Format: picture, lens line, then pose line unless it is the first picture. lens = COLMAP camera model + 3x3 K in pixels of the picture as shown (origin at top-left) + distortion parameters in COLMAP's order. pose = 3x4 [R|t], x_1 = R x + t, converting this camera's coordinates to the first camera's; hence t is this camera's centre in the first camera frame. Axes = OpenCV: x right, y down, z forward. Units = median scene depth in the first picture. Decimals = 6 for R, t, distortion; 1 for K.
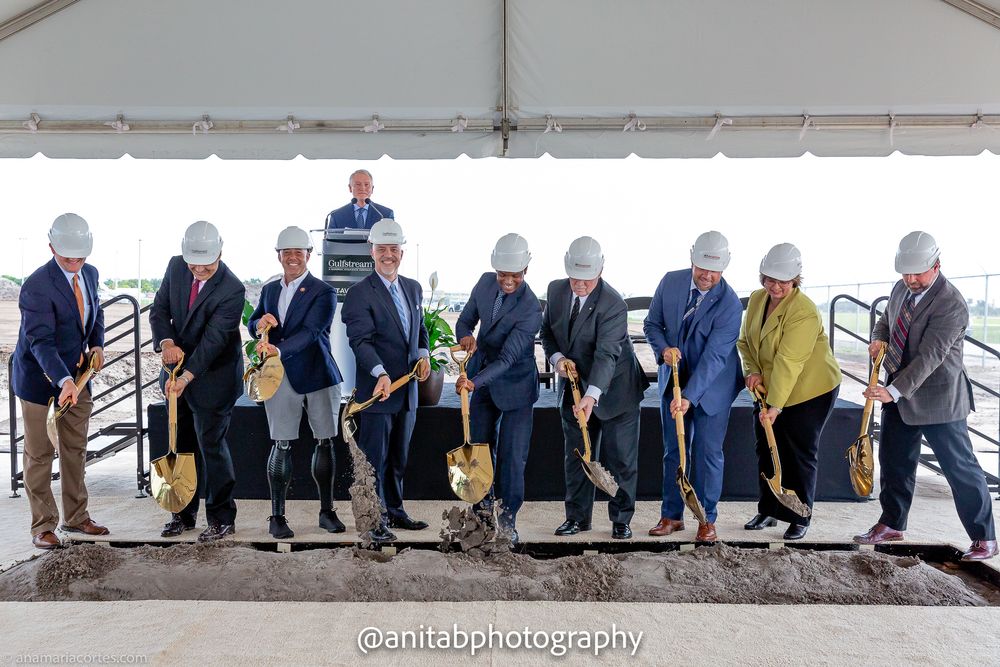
lens RADIAL K [[990.8, 0, 492.7], [0, 990.8, 336.9], [0, 0, 1]] dist [0.047839, -0.008106]
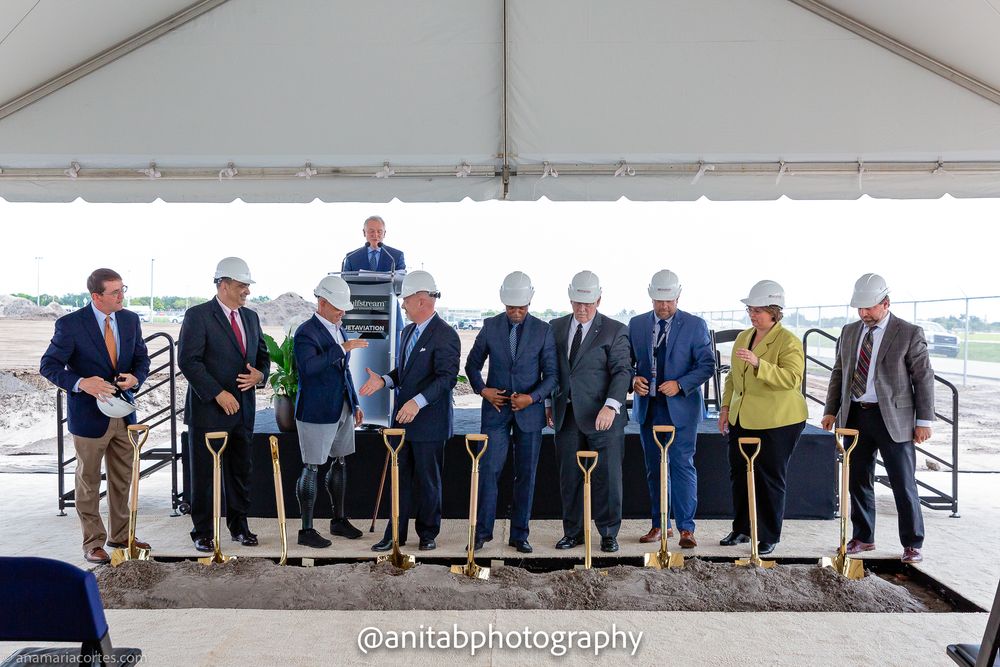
lens RADIAL K [[977.1, 0, 495.0], [0, 977.1, 334.0], [0, 0, 1]] dist [0.021447, 0.002395]
pose [[0.999998, -0.001223, -0.001335, 0.003174], [0.001199, 0.999839, -0.017888, -0.024270], [0.001357, 0.017886, 0.999839, -0.102203]]
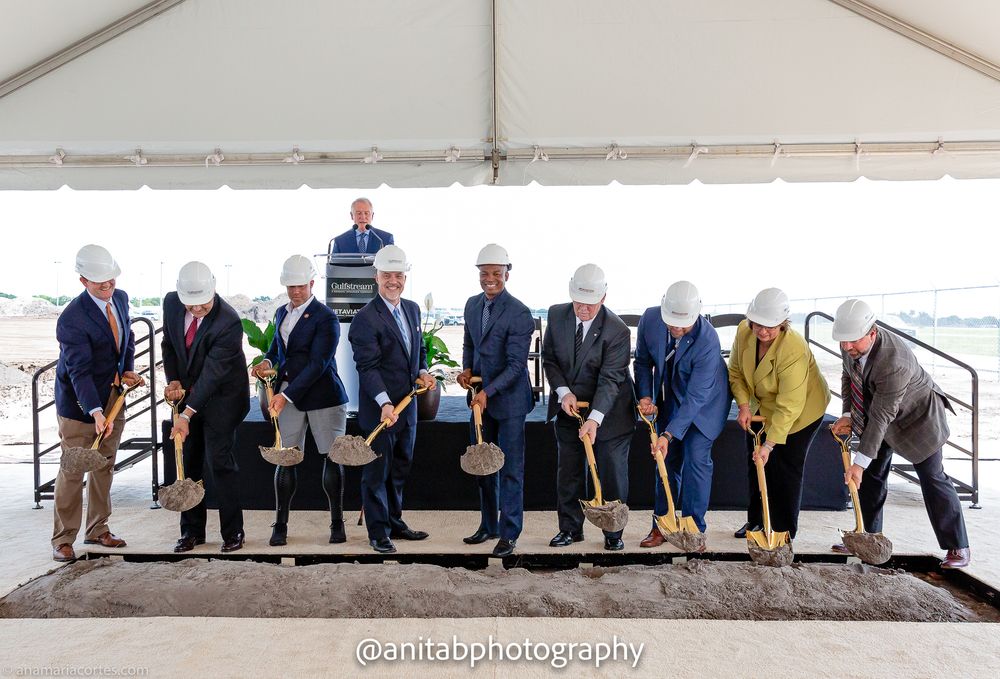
lens RADIAL K [[893.7, 0, 466.3], [0, 893.7, 331.9], [0, 0, 1]] dist [0.037635, -0.000330]
pose [[0.999888, -0.006136, -0.013649, -0.010396], [0.005901, 0.999835, -0.017155, -0.009439], [0.013752, 0.017072, 0.999760, 0.056451]]
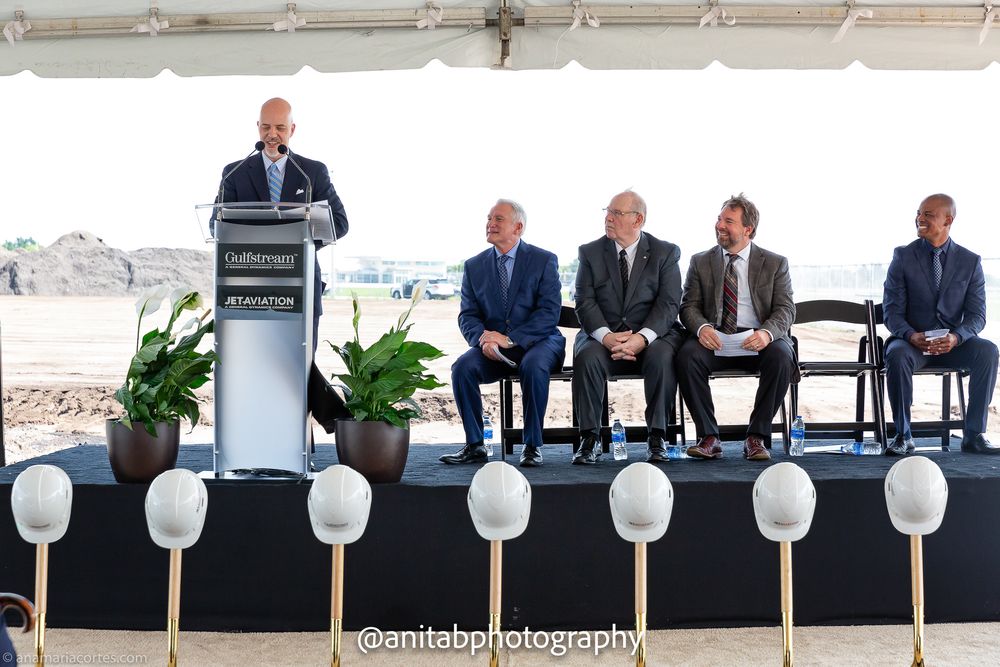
lens RADIAL K [[1958.8, 0, 499.8], [0, 1958.8, 306.6], [0, 0, 1]] dist [-0.306514, 0.437378]
pose [[0.999917, -0.007364, 0.010575, -0.006384], [0.007562, 0.999796, -0.018747, -0.022536], [-0.010435, 0.018826, 0.999768, -0.283907]]
